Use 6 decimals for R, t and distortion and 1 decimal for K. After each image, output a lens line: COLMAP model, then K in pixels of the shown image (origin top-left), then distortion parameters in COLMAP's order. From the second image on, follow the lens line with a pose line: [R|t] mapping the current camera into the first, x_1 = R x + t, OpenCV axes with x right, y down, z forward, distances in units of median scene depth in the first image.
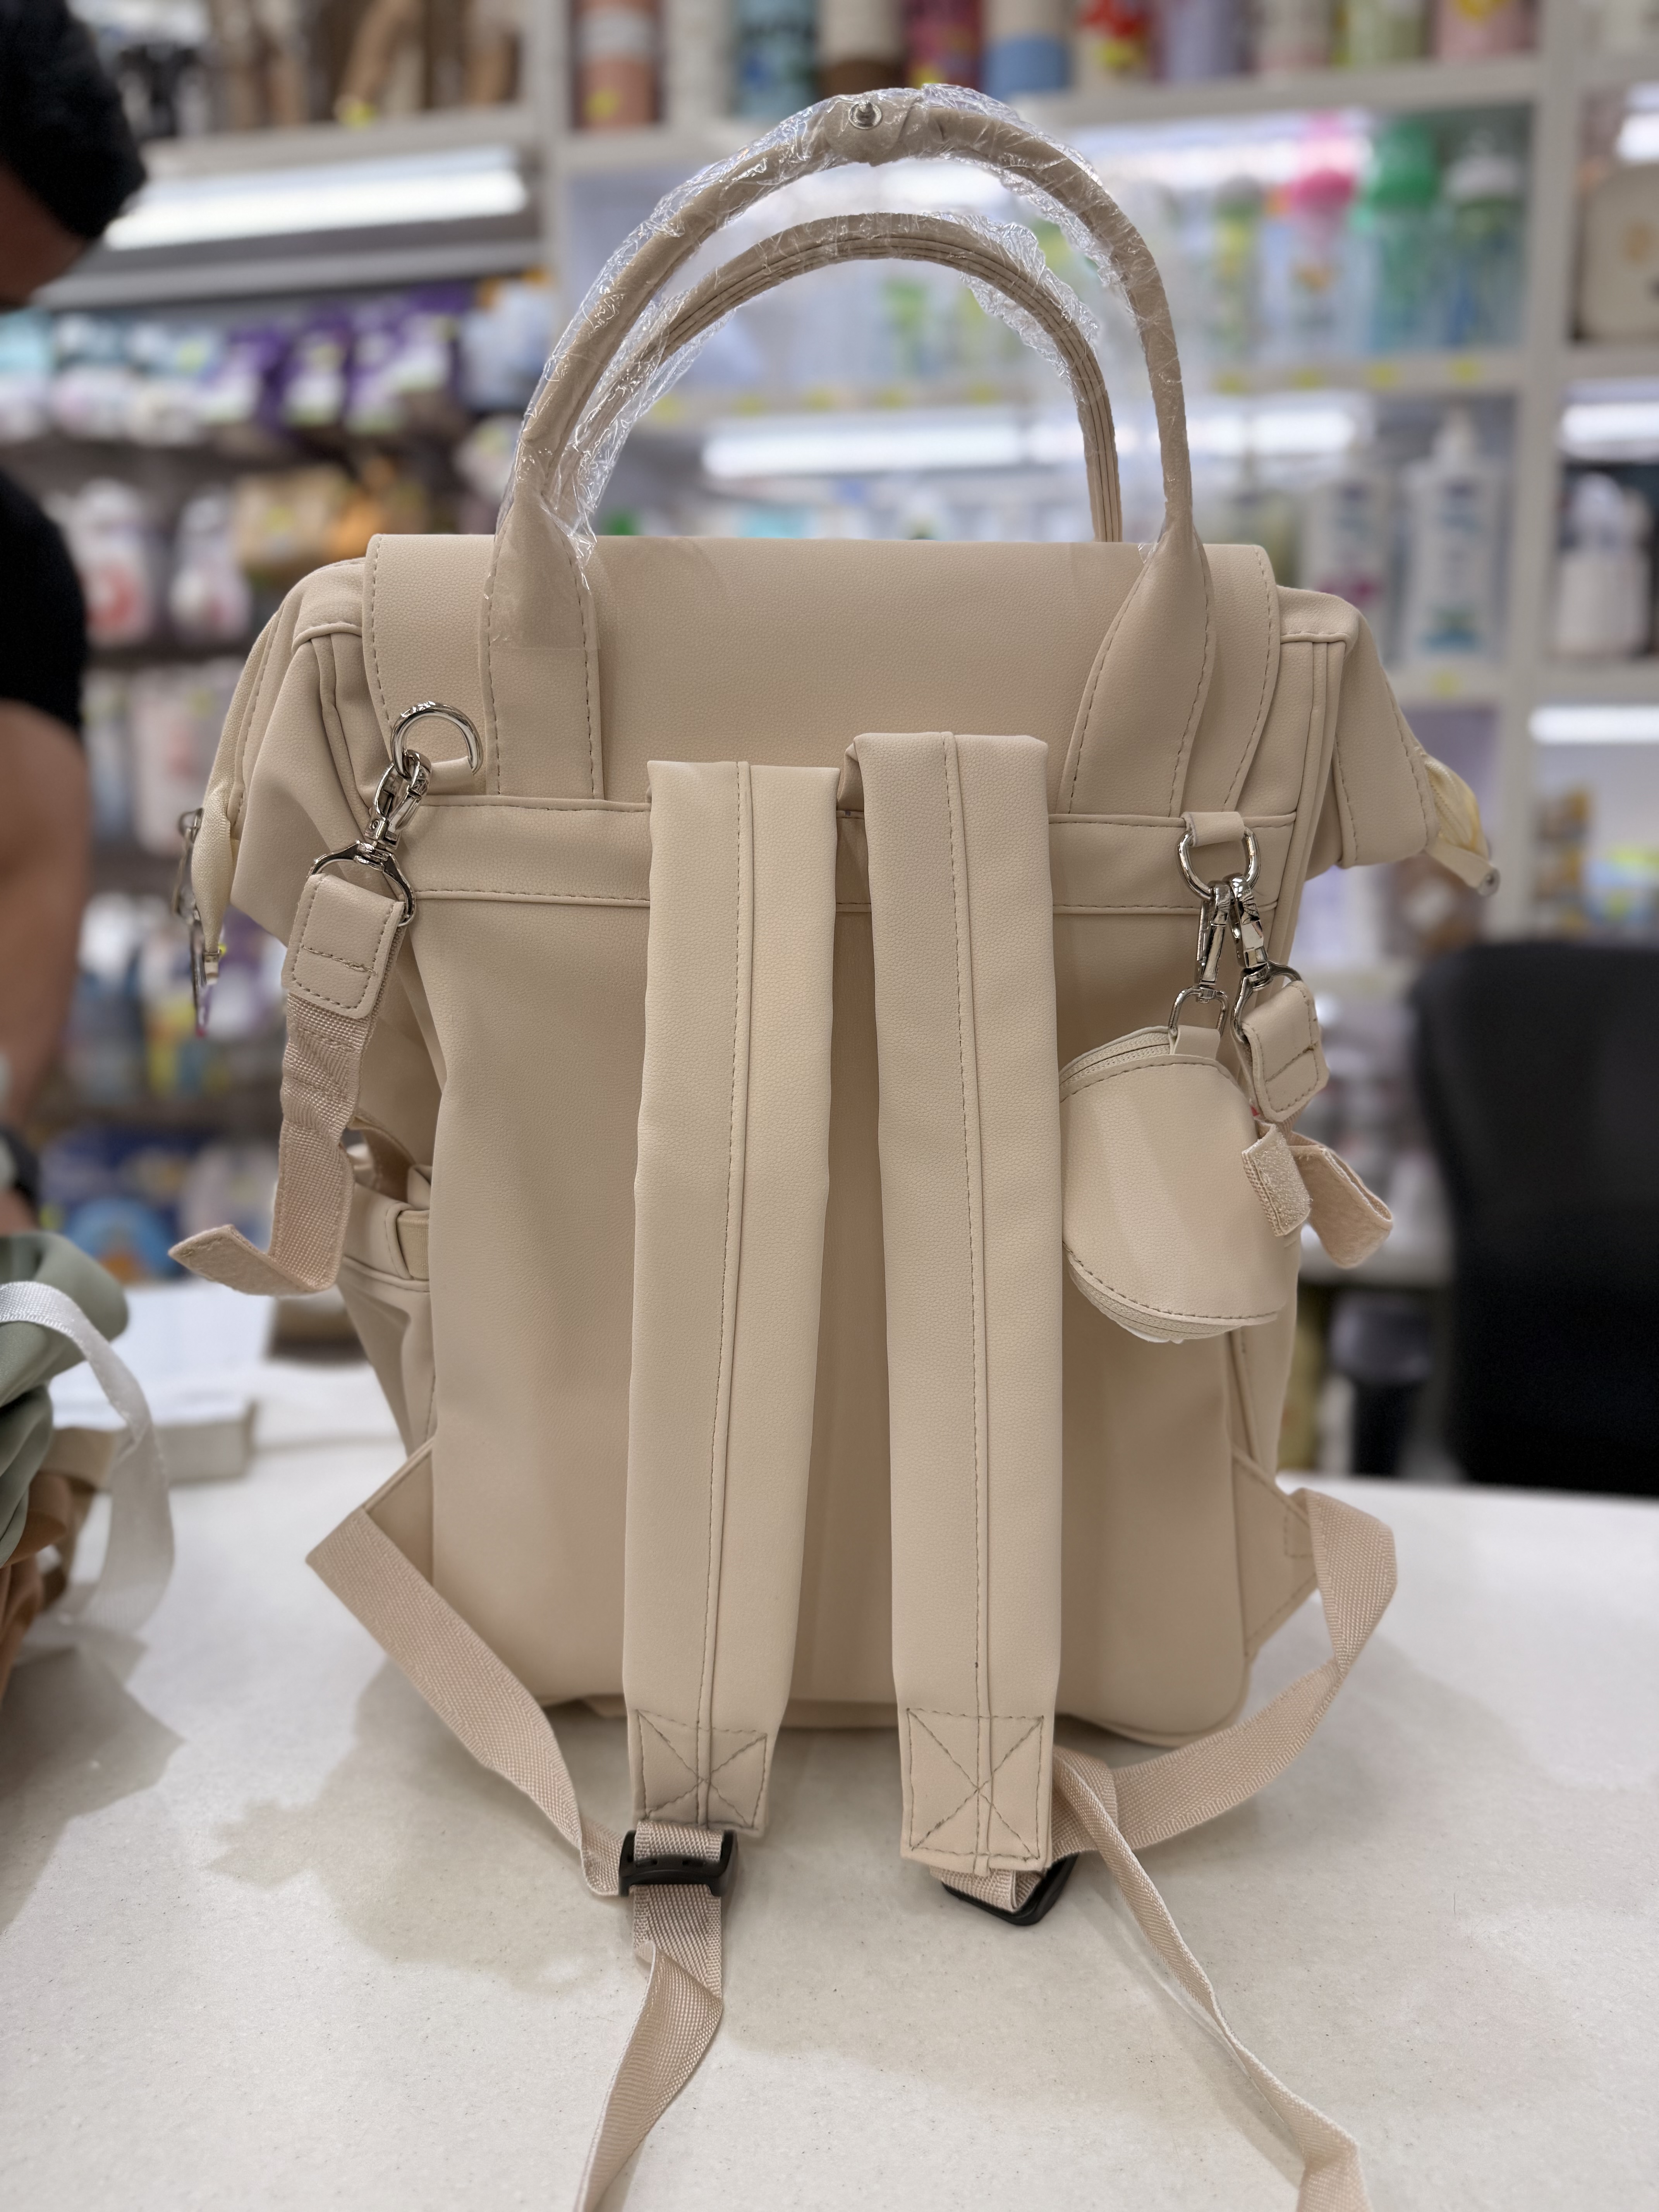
lens RADIAL K [[1574.8, 0, 856.1], [0, 1574.8, 1100.8], [0, 0, 1]] dist [0.004603, -0.014004]
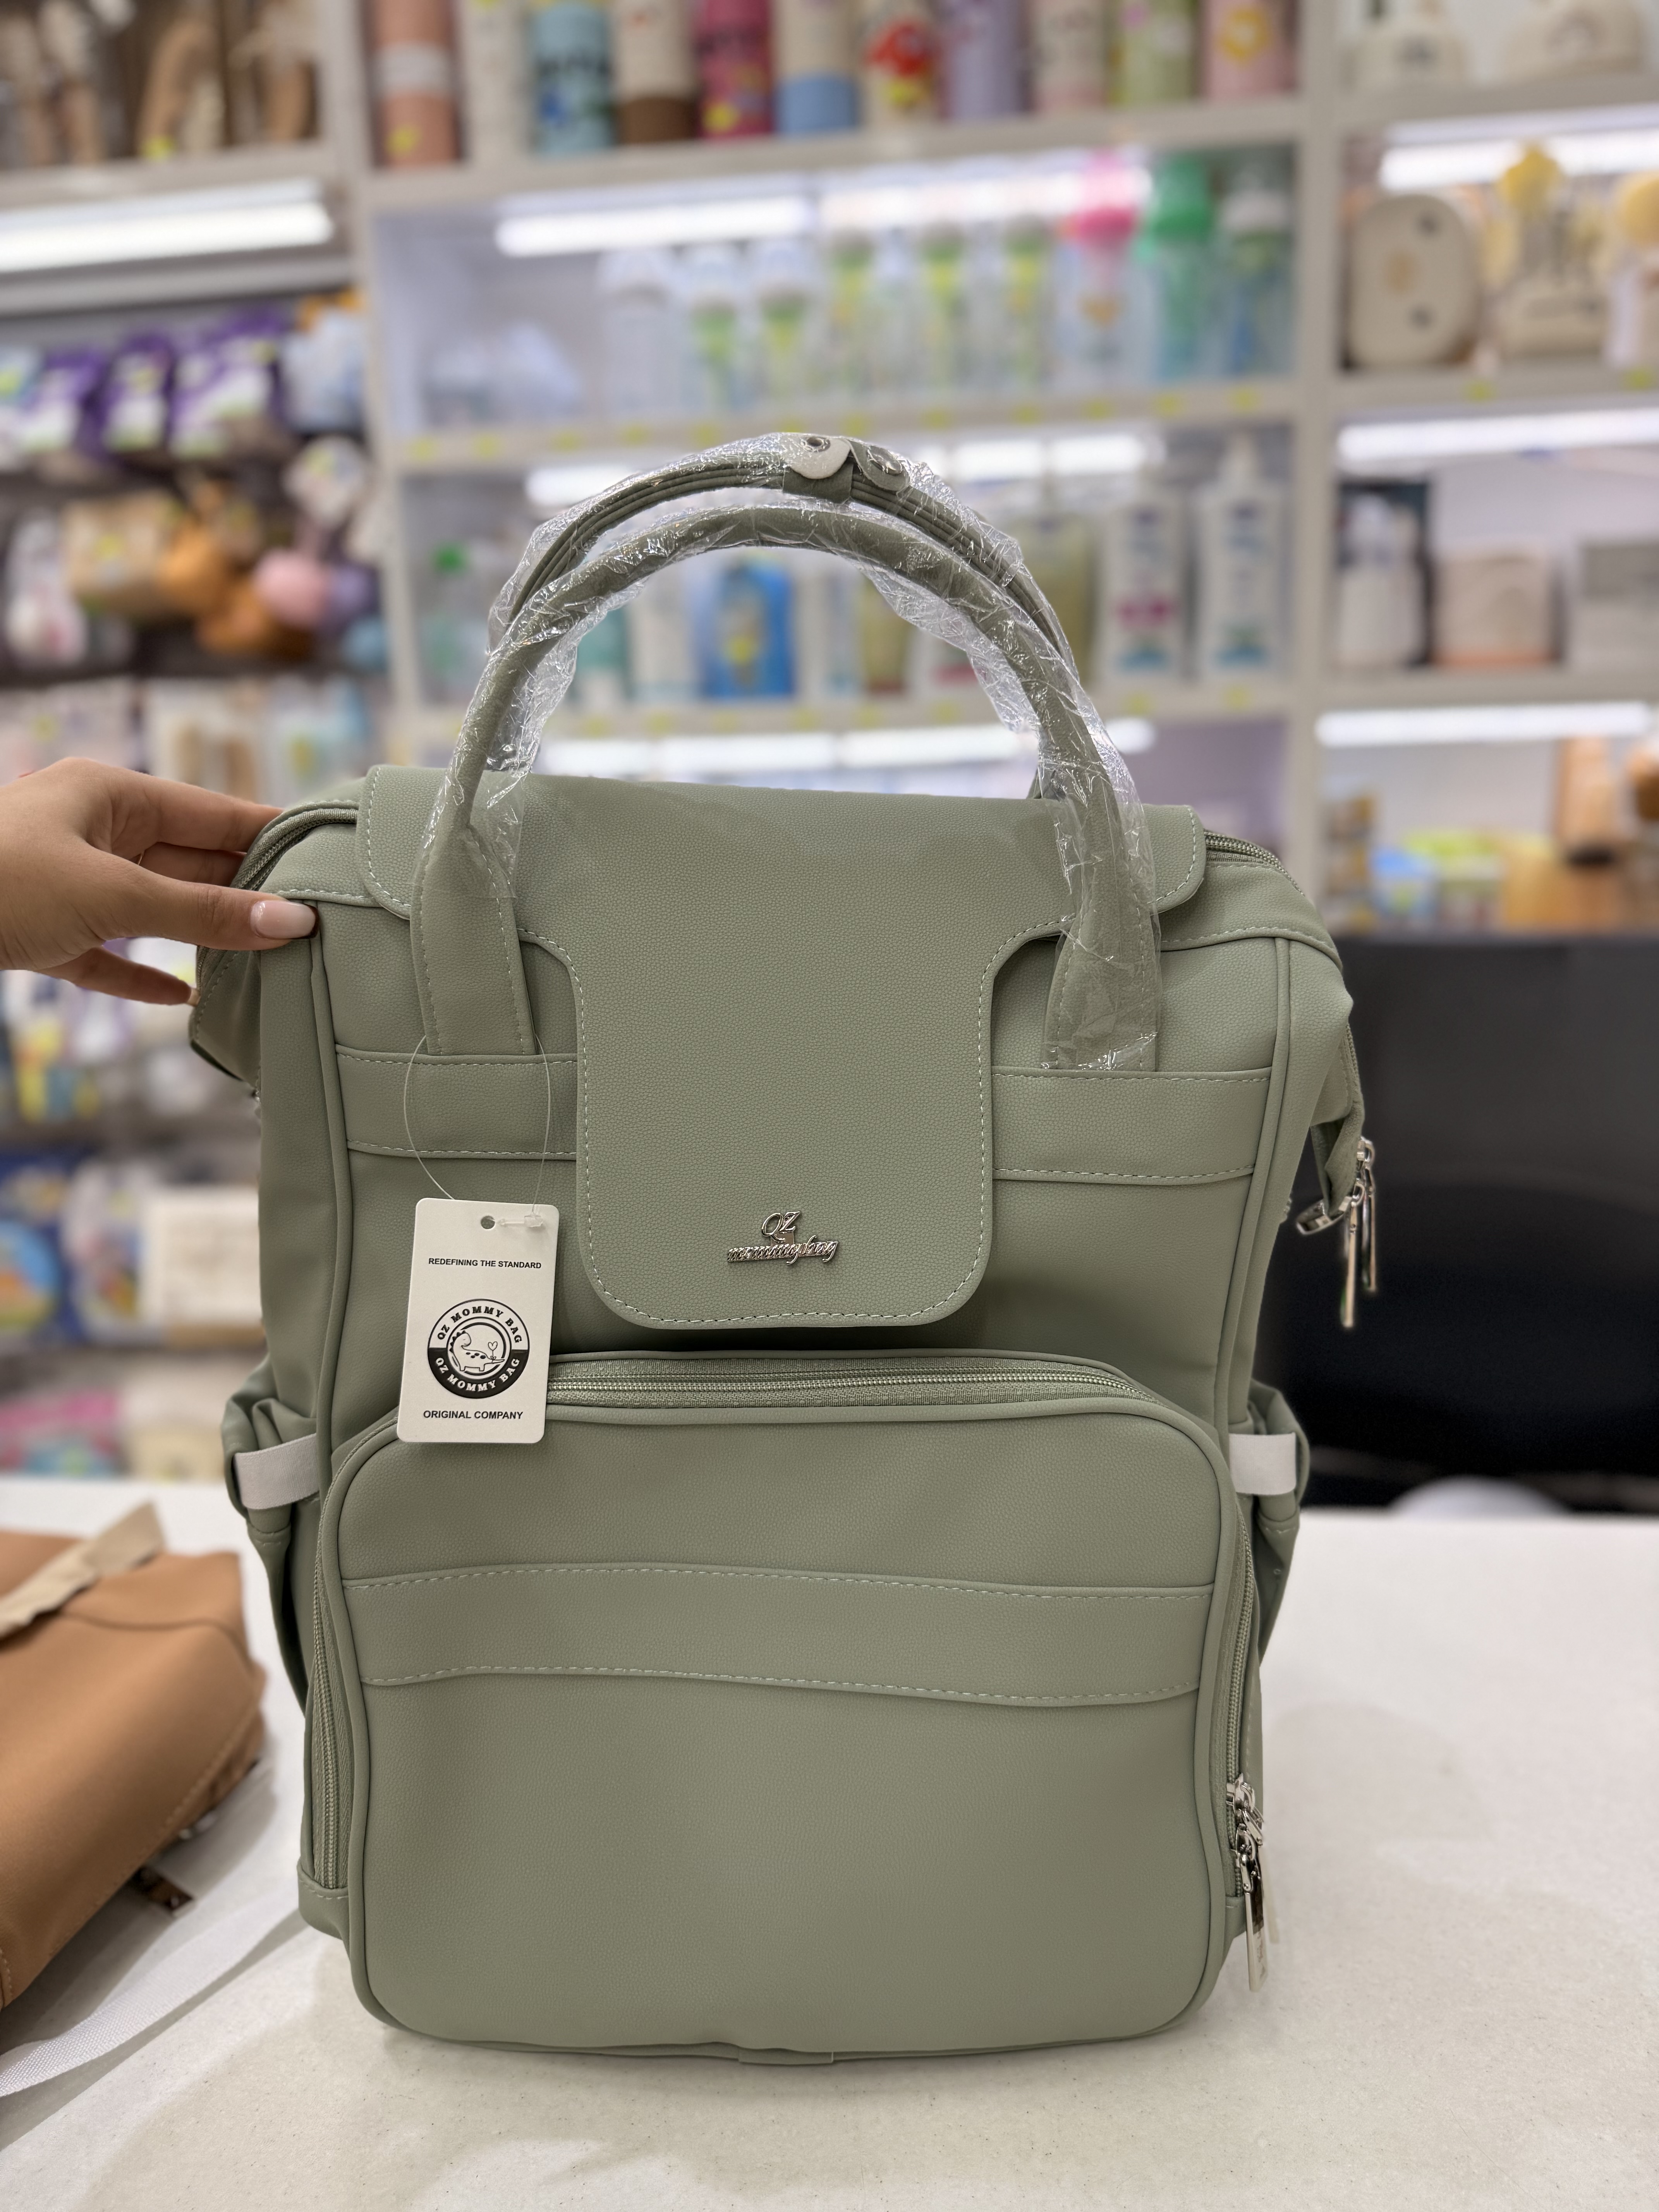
lens RADIAL K [[1574.8, 0, 873.0], [0, 1574.8, 1076.8], [0, 0, 1]] dist [0.004603, -0.014004]
pose [[0.996901, -0.050784, 0.060082, 0.050794], [0.047806, 0.997604, 0.050016, -0.073685], [-0.062478, -0.046989, 0.996940, -0.056722]]
